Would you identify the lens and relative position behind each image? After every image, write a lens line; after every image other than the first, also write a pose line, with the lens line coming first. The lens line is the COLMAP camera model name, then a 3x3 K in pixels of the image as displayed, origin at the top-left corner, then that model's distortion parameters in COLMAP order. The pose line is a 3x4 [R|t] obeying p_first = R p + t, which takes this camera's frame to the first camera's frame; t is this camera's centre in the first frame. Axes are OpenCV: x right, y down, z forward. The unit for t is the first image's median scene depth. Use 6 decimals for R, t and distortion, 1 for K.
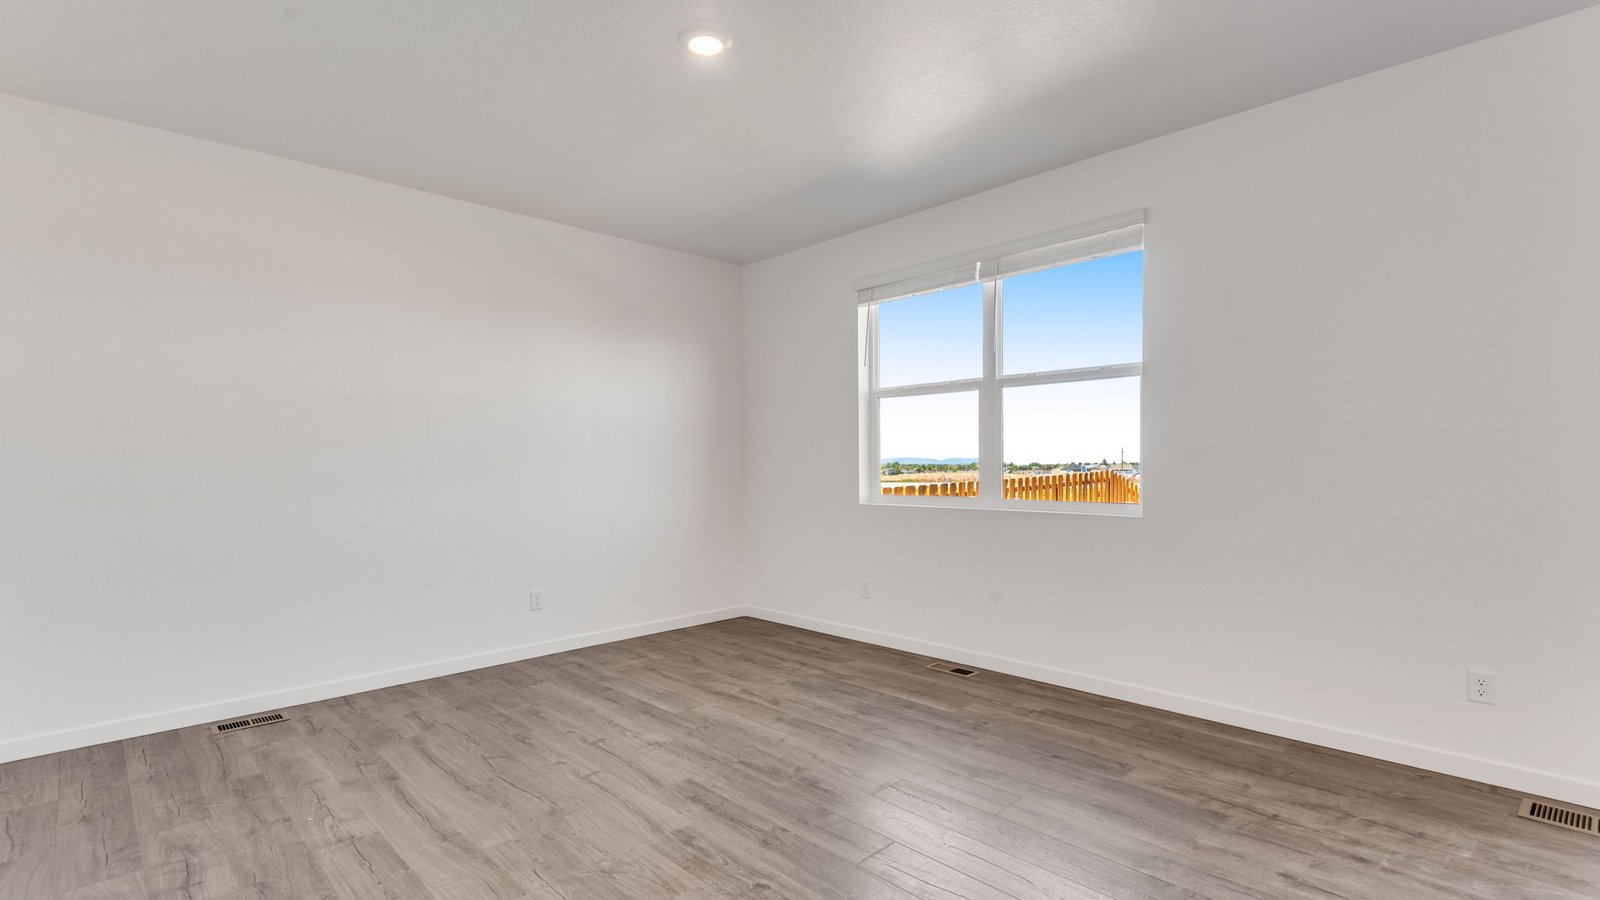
lens RADIAL K [[726.0, 0, 771.2], [0, 726.0, 475.2], [0, 0, 1]] dist [0.001663, 0.000296]
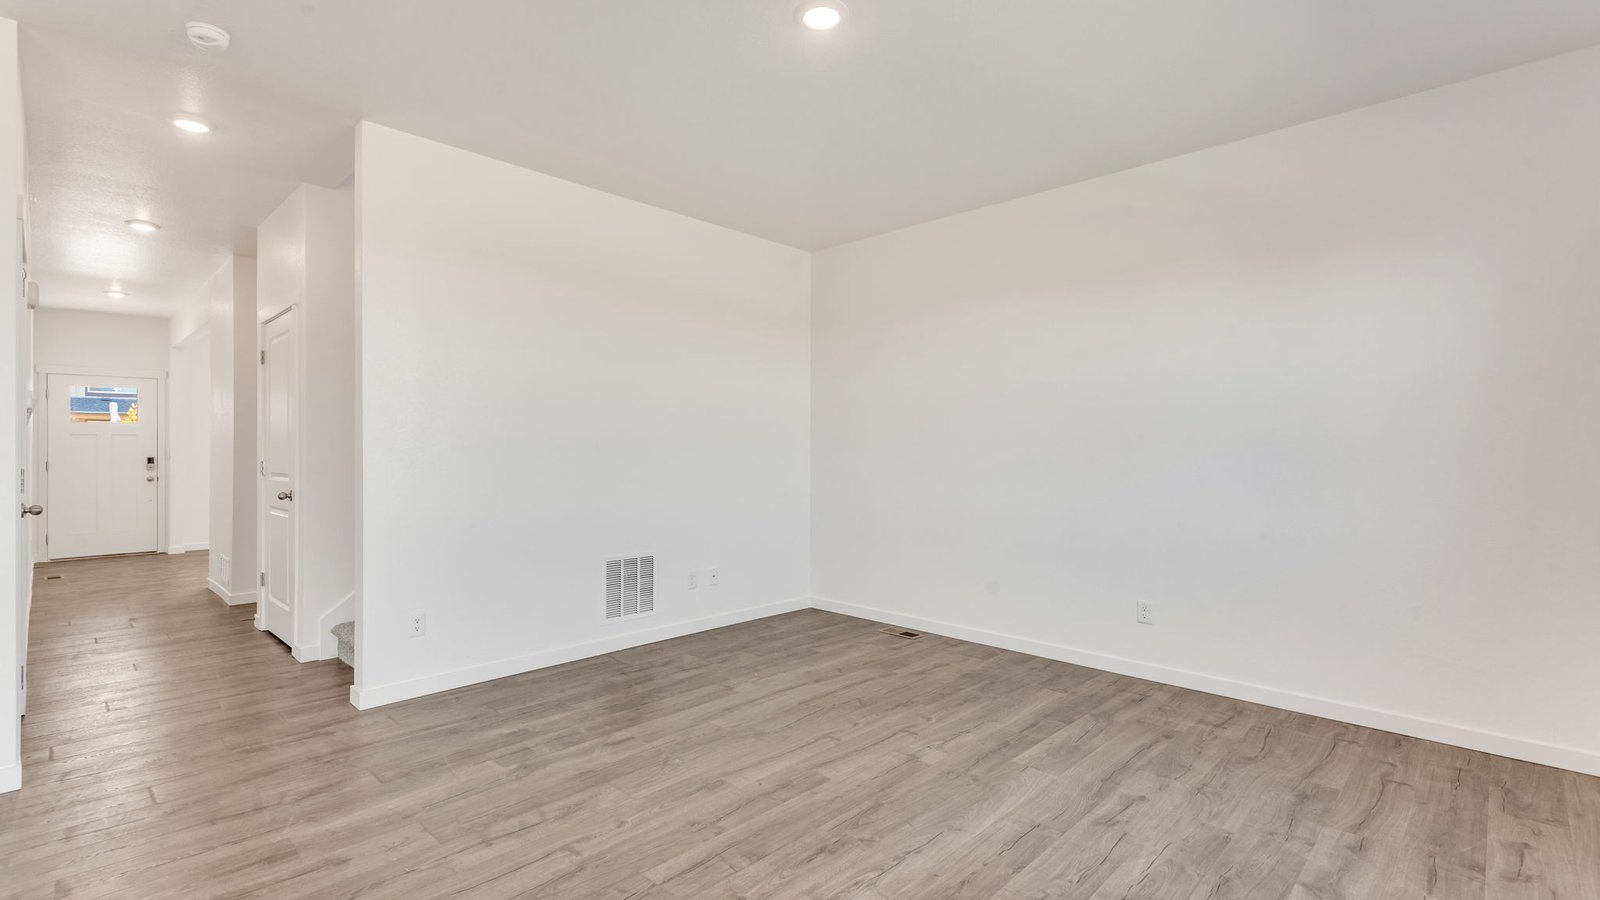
lens RADIAL K [[725.2, 0, 767.7], [0, 725.2, 446.5], [0, 0, 1]] dist [0.013621, -0.012003]
pose [[0.042830, 0.010274, -0.999030, 0.635395], [-0.028463, 0.999554, 0.009059, -0.018436], [0.998677, 0.028048, 0.043103, 0.662711]]
